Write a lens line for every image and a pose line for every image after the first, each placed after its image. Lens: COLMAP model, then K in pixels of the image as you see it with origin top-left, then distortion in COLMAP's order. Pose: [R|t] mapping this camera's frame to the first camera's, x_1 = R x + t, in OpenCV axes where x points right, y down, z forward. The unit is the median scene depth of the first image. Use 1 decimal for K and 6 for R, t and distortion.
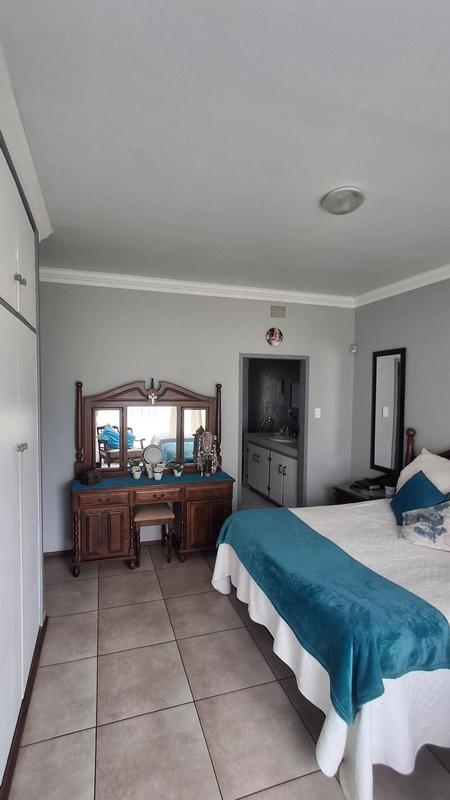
lens RADIAL K [[368.6, 0, 223.2], [0, 368.6, 400.4], [0, 0, 1]] dist [0.000356, 0.000002]
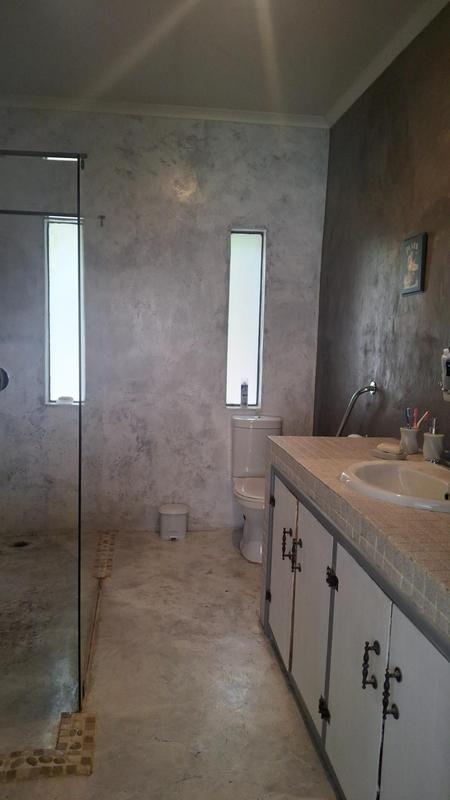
lens RADIAL K [[595.6, 0, 224.8], [0, 595.6, 401.6], [0, 0, 1]] dist [-0.009274, -0.001998]
pose [[0.982026, 0.037184, -0.185046, 0.105018], [-0.022910, 0.996636, 0.078688, 0.029065], [0.187350, -0.073035, 0.979574, 0.561213]]
